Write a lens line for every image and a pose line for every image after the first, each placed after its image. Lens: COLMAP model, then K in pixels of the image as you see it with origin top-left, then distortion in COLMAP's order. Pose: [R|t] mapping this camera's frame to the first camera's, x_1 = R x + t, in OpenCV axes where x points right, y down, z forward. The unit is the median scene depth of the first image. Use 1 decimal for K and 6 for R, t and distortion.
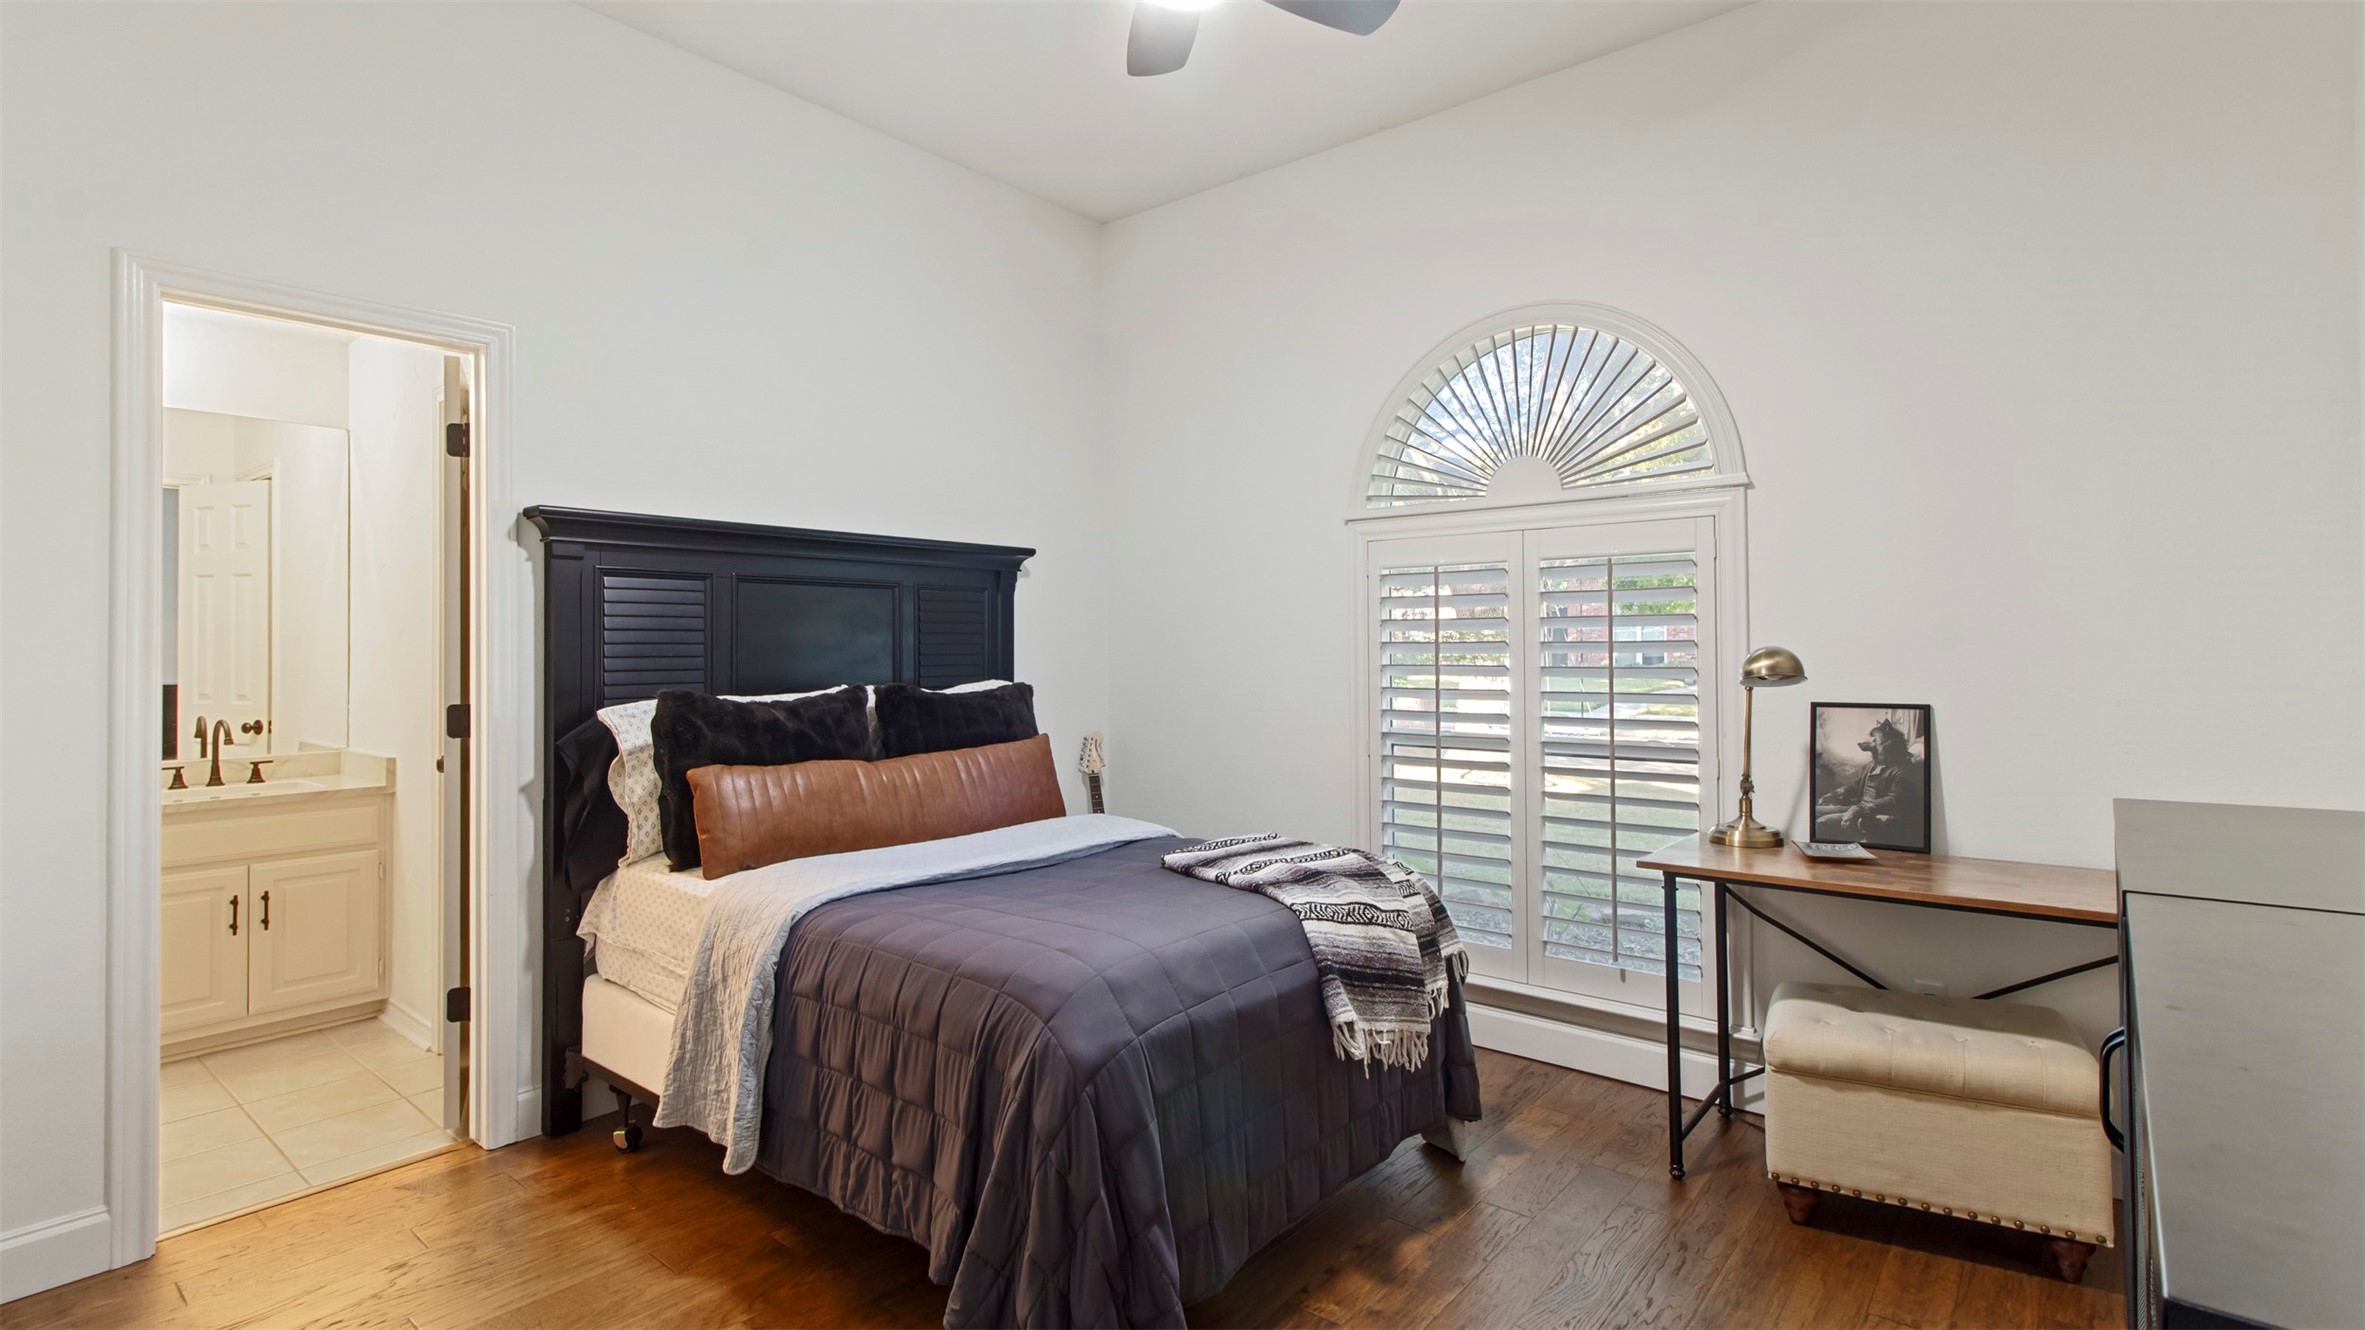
lens RADIAL K [[1097.7, 0, 1232.4], [0, 1097.7, 634.6], [0, 0, 1]] dist [-0.002973, -0.000408]
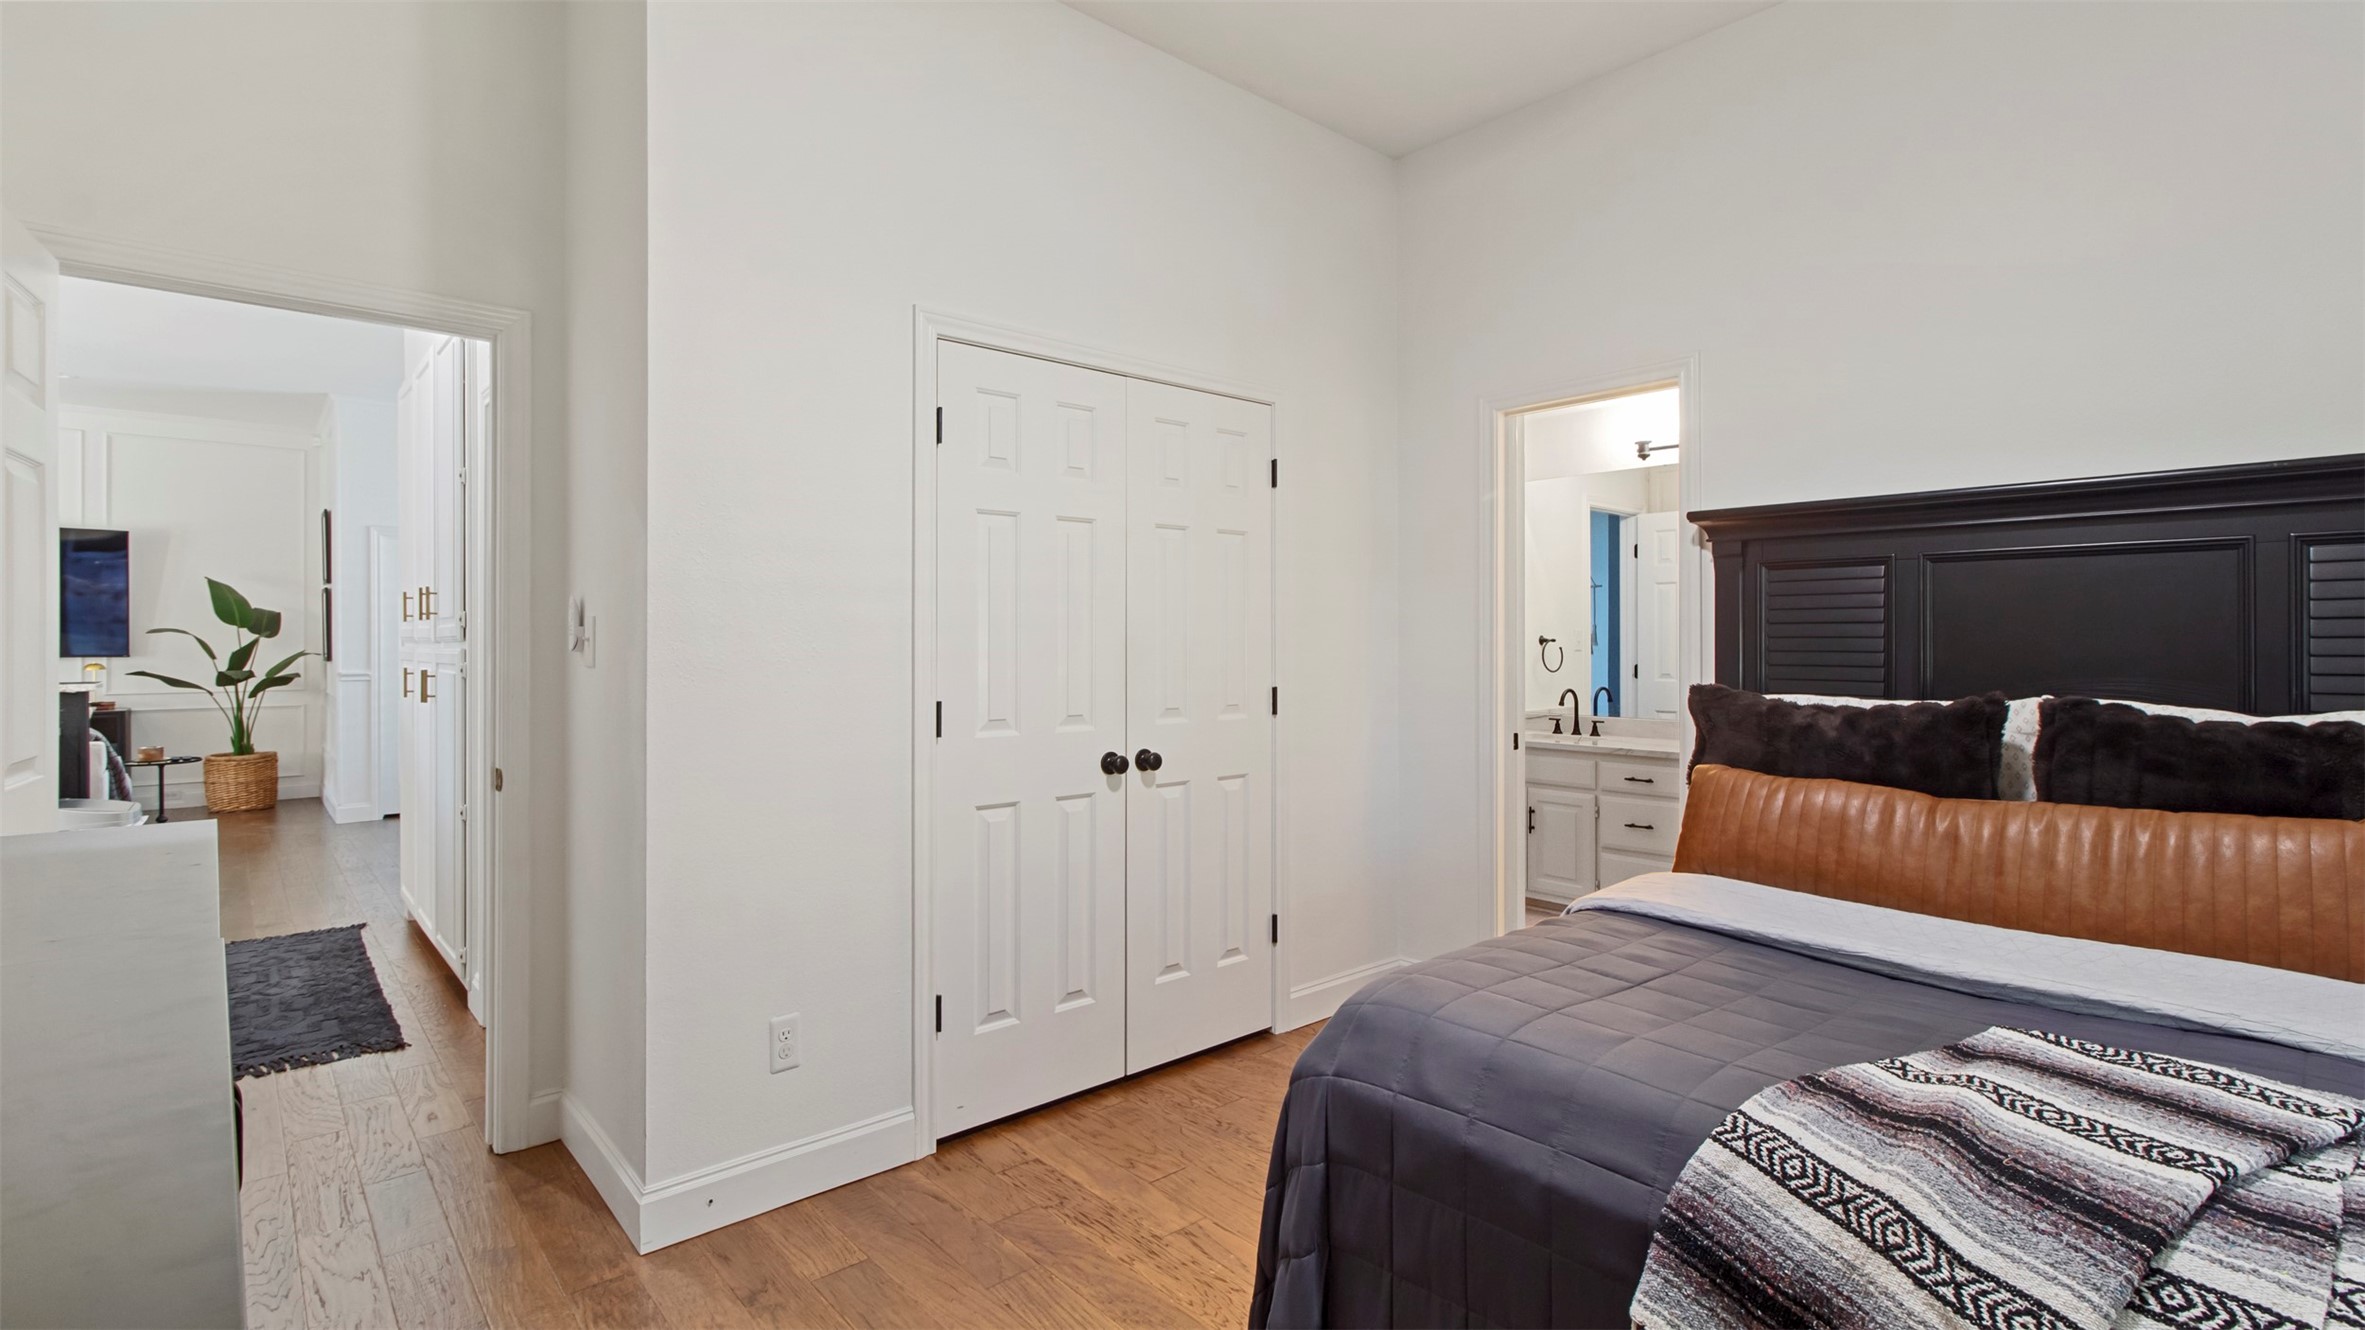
lens RADIAL K [[1101.2, 0, 1192.4], [0, 1101.2, 644.2], [0, 0, 1]] dist [0.000287, -0.000479]
pose [[-0.173011, 0.008980, -0.984879, 0.513165], [0.007961, 0.999939, 0.007719, 0.002819], [0.984888, -0.006505, -0.173072, 0.654105]]
